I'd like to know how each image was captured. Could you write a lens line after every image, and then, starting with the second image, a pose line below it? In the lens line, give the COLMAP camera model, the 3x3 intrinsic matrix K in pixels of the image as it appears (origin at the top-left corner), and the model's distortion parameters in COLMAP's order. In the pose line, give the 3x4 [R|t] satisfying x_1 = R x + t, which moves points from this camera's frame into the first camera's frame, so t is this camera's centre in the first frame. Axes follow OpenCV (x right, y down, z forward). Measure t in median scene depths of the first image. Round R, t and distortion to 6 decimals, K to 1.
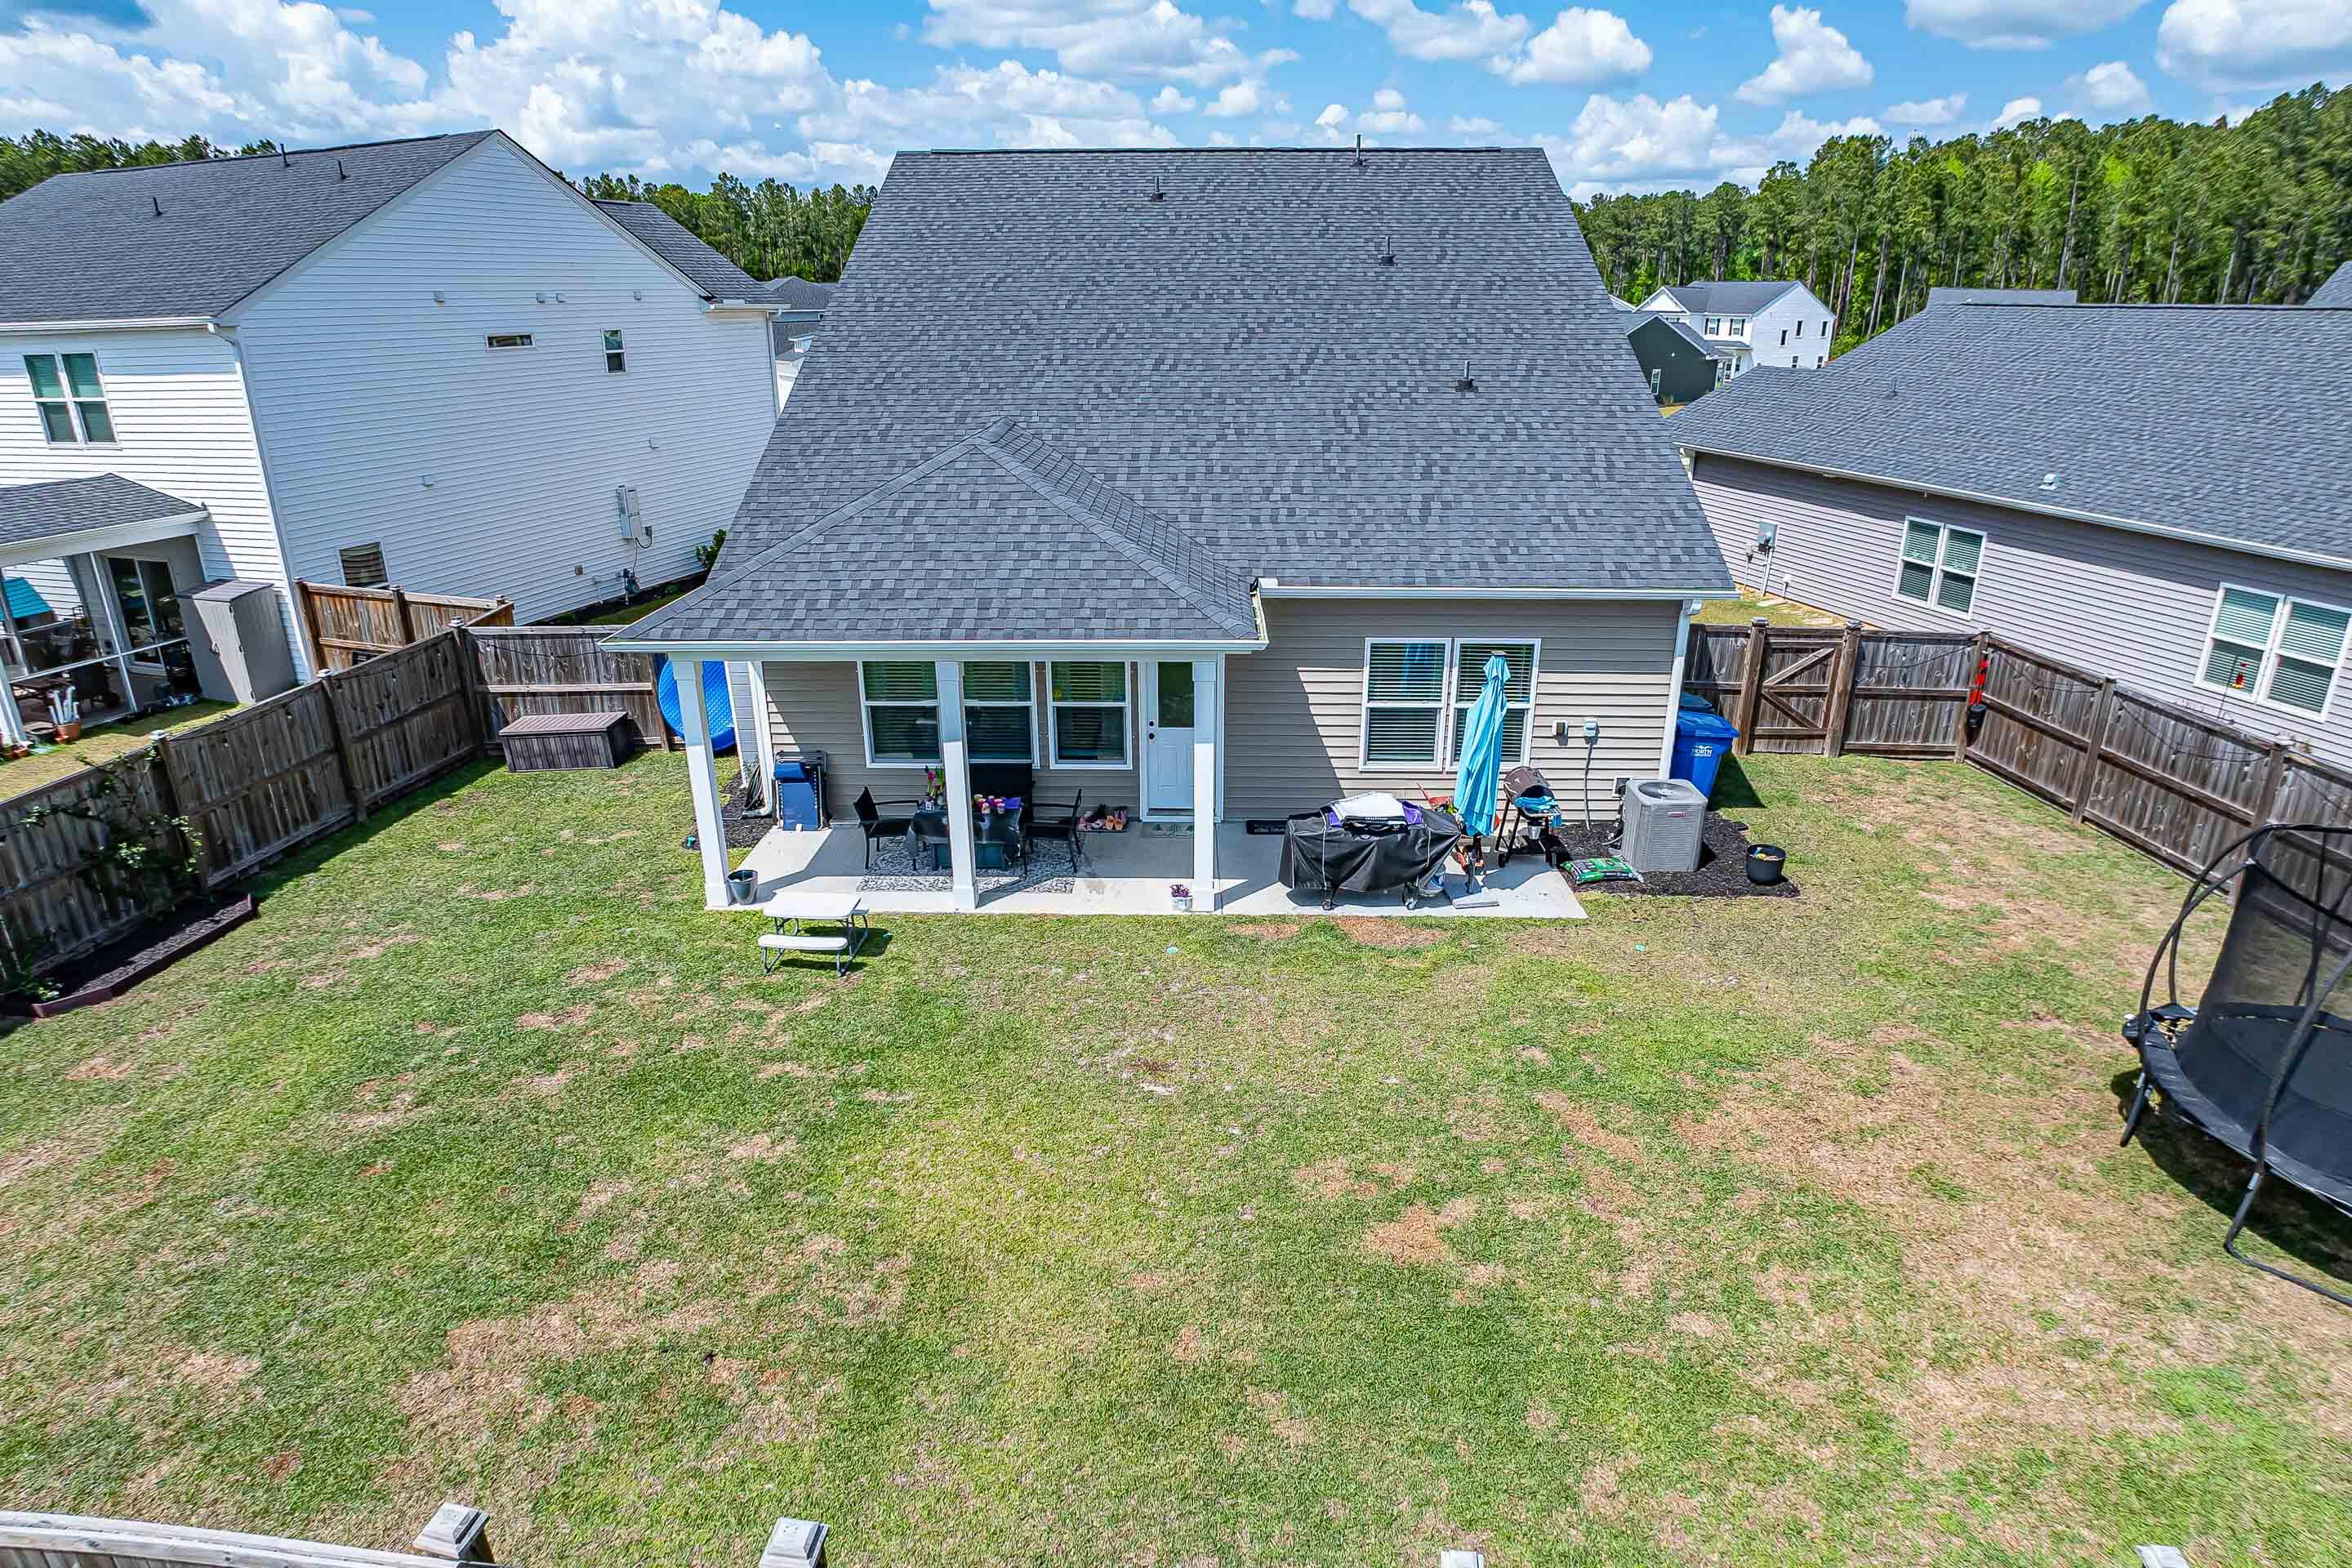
lens RADIAL K [[1300.8, 0, 1185.7], [0, 1300.8, 806.9], [0, 0, 1]] dist [-0.091836, 0.025908]
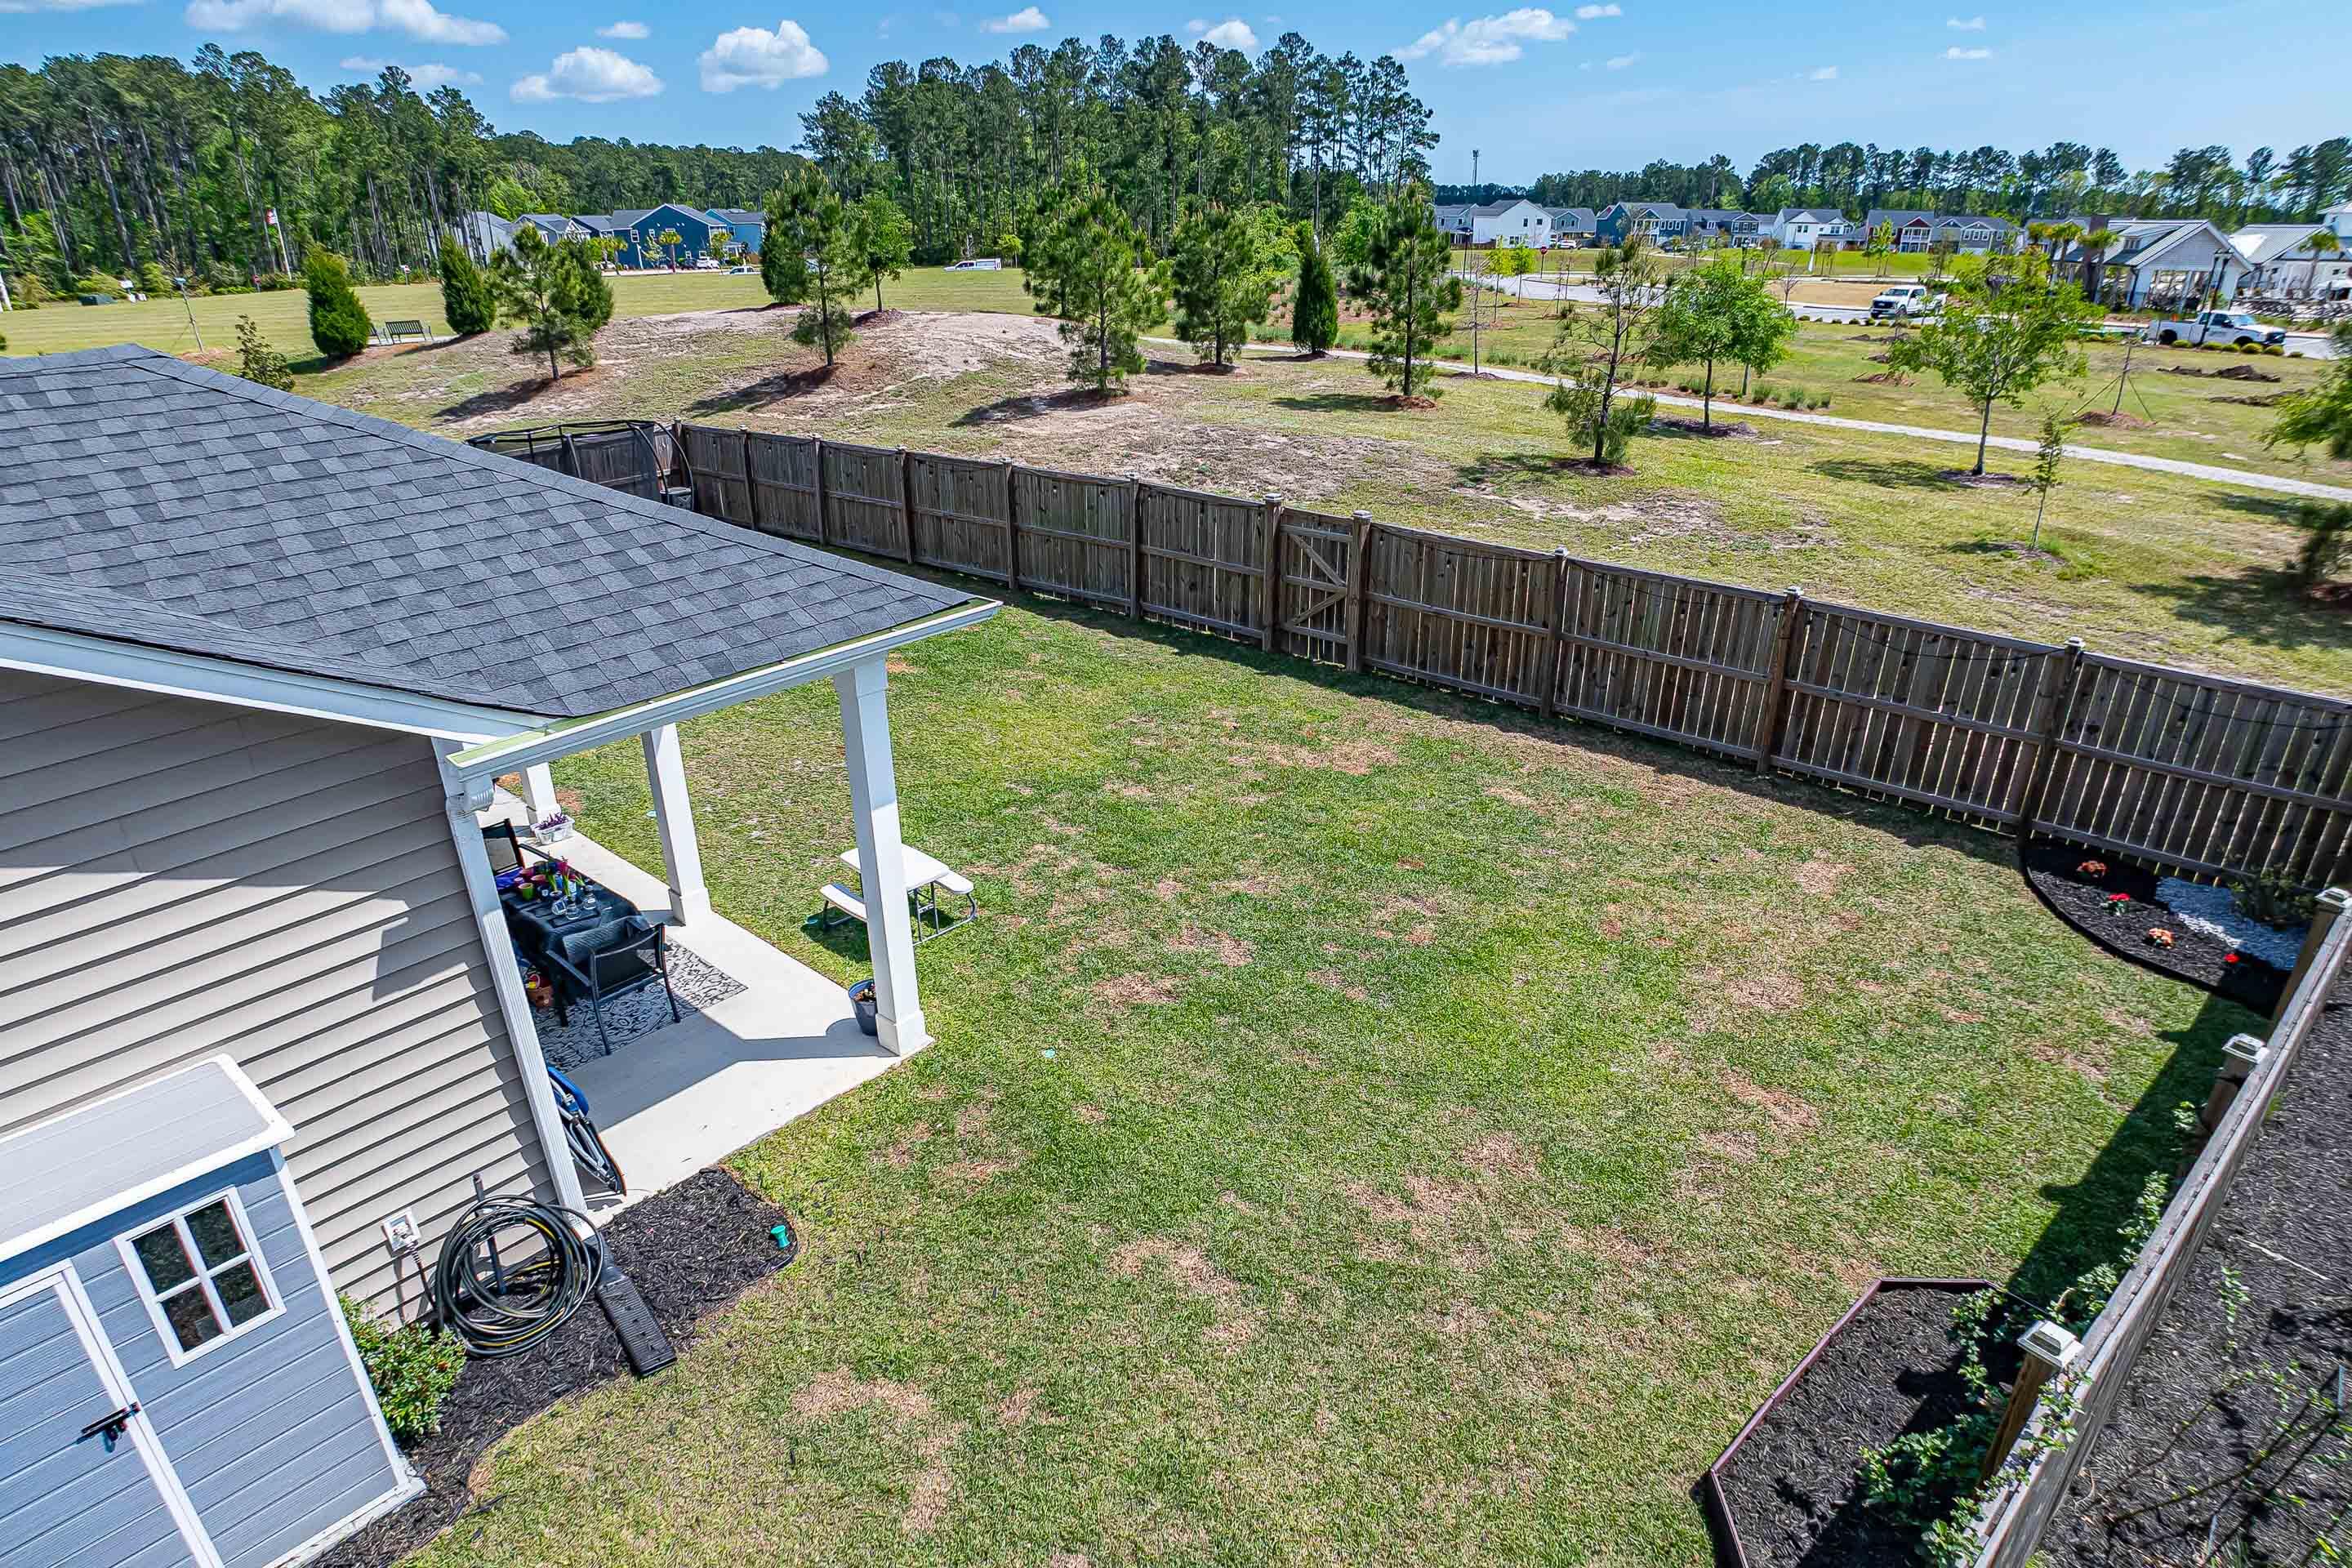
lens RADIAL K [[1286.9, 0, 1162.1], [0, 1286.9, 807.8], [0, 0, 1]] dist [-0.089687, 0.025050]
pose [[-0.769762, -0.255371, 0.585023, -0.708228], [0.240788, 0.732620, 0.636623, -0.333124], [-0.591174, 0.630915, -0.502453, 1.044342]]
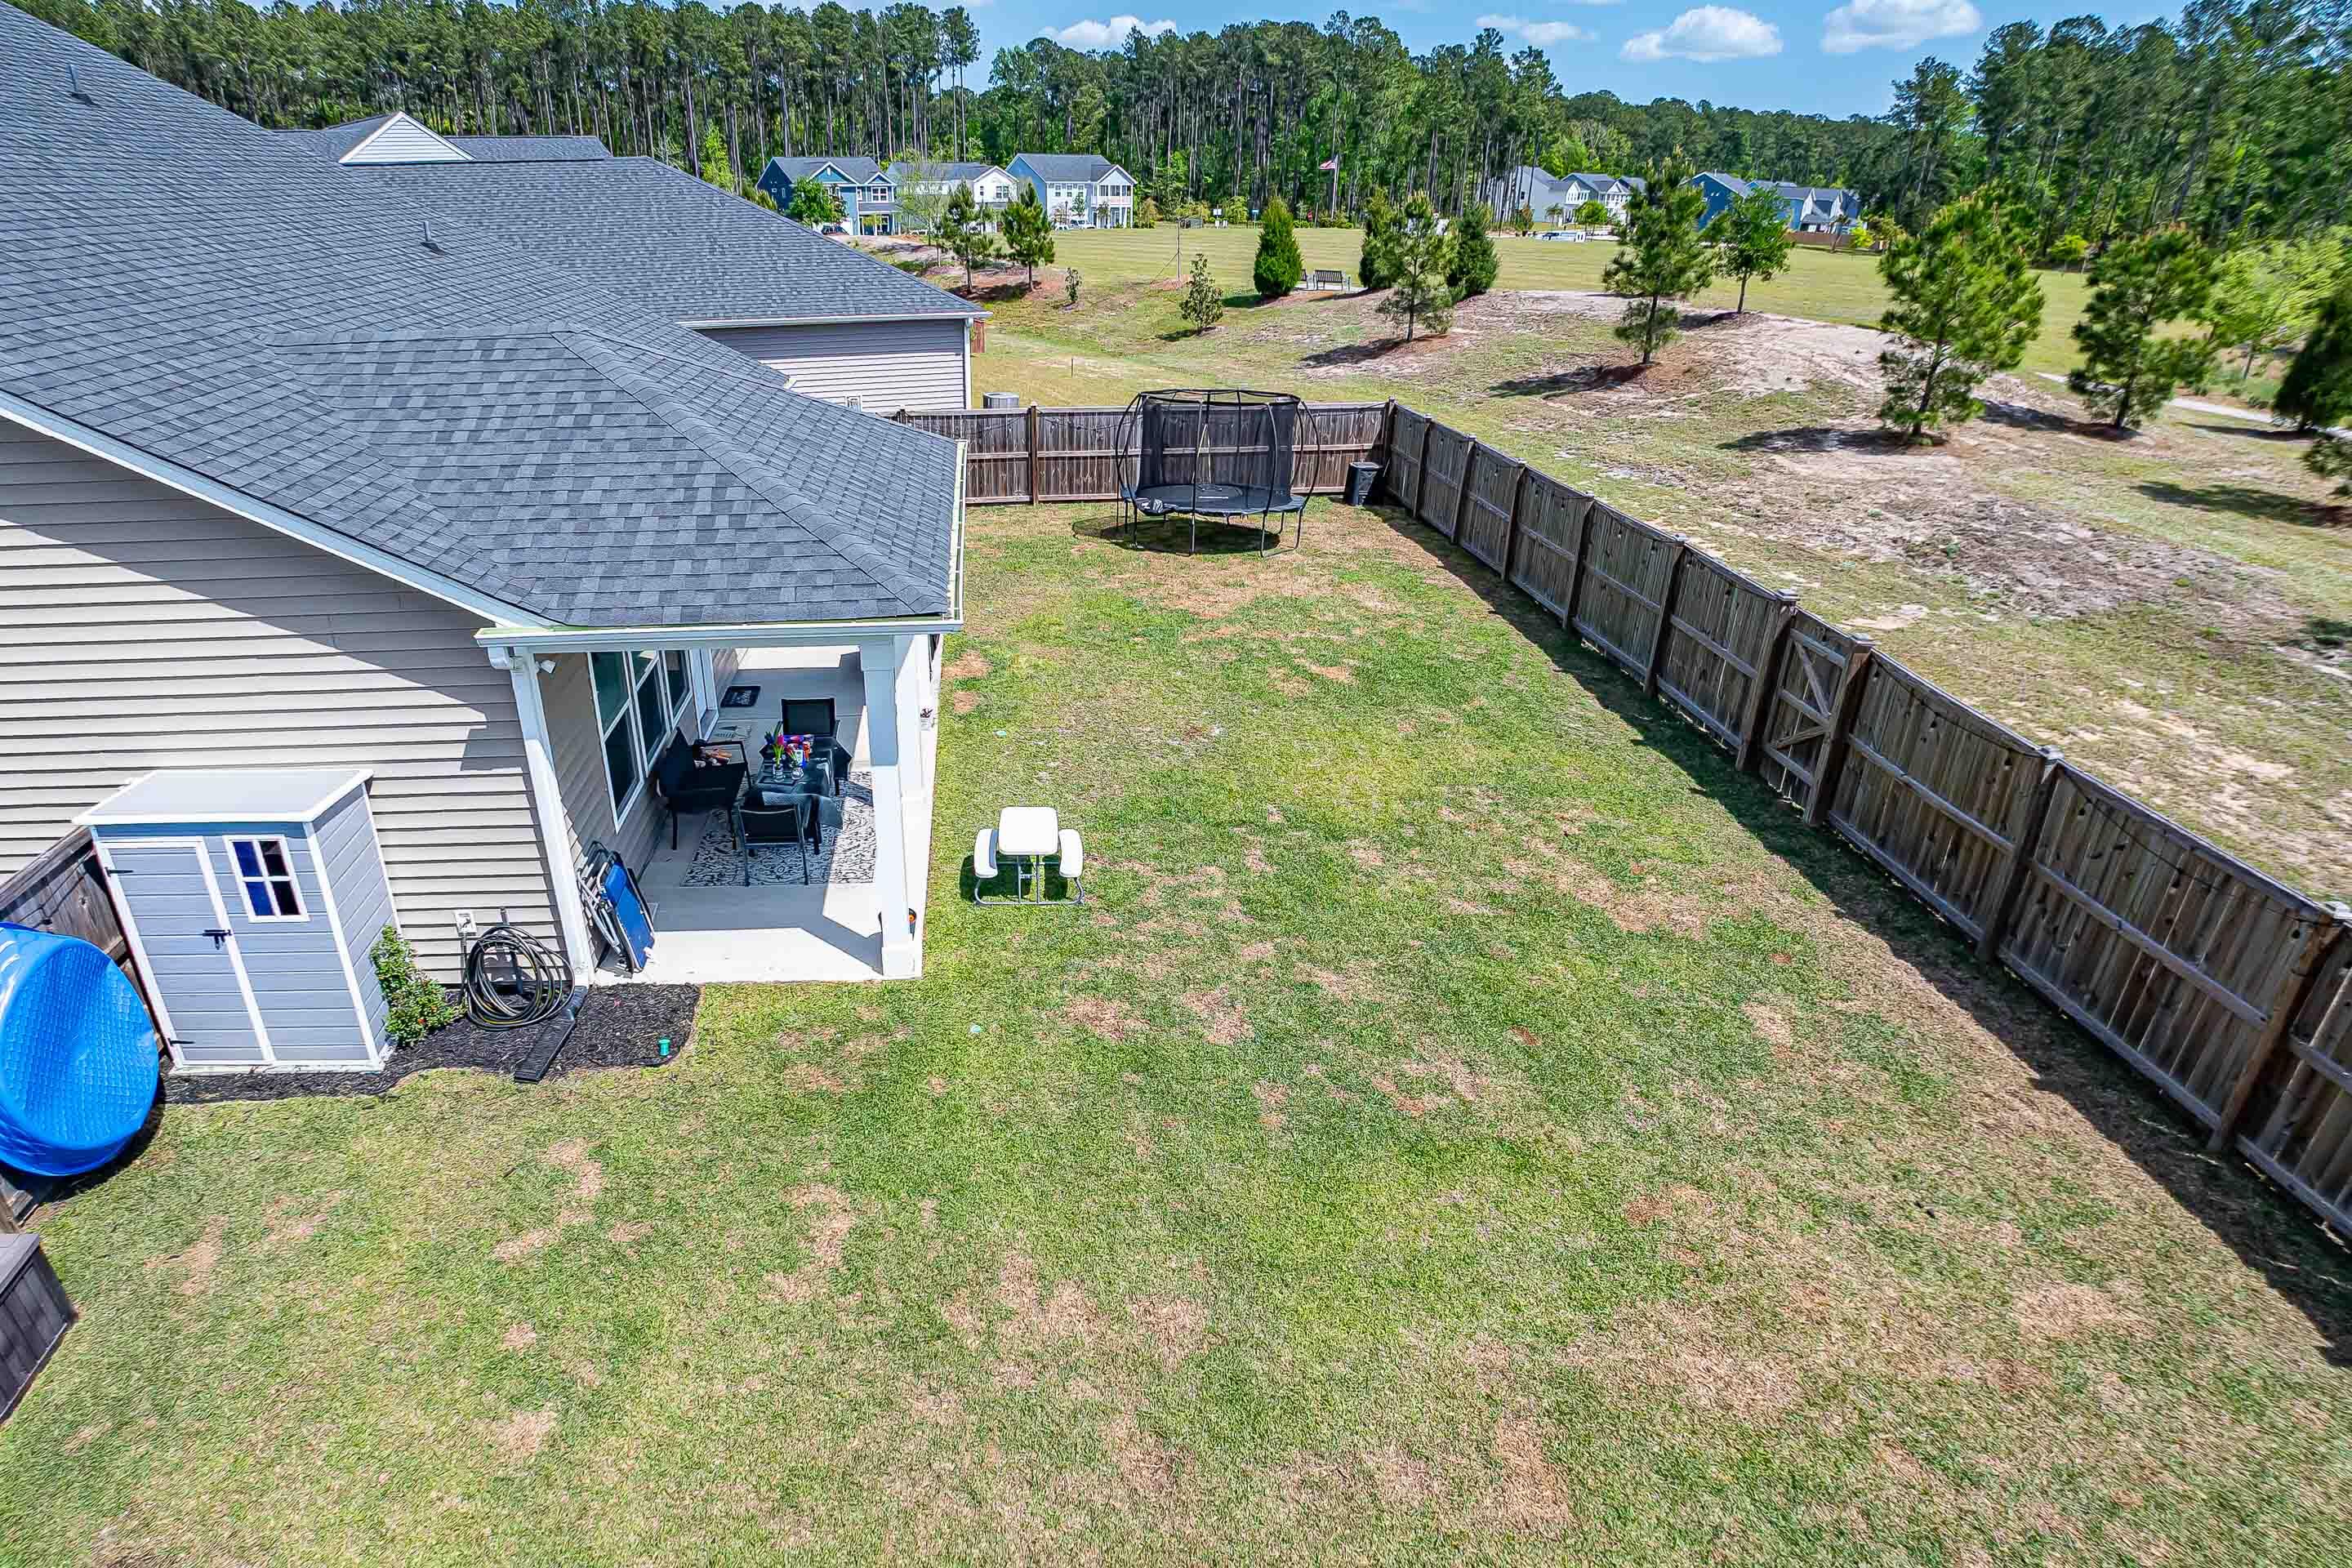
lens RADIAL K [[1304.7, 0, 1104.5], [0, 1304.7, 788.6], [0, 0, 1]] dist [-0.091322, 0.024854]
pose [[-0.107493, -0.416725, 0.902655, -0.888167], [0.351421, 0.833380, 0.426592, -0.251741], [-0.930026, 0.363067, 0.056863, 0.730723]]
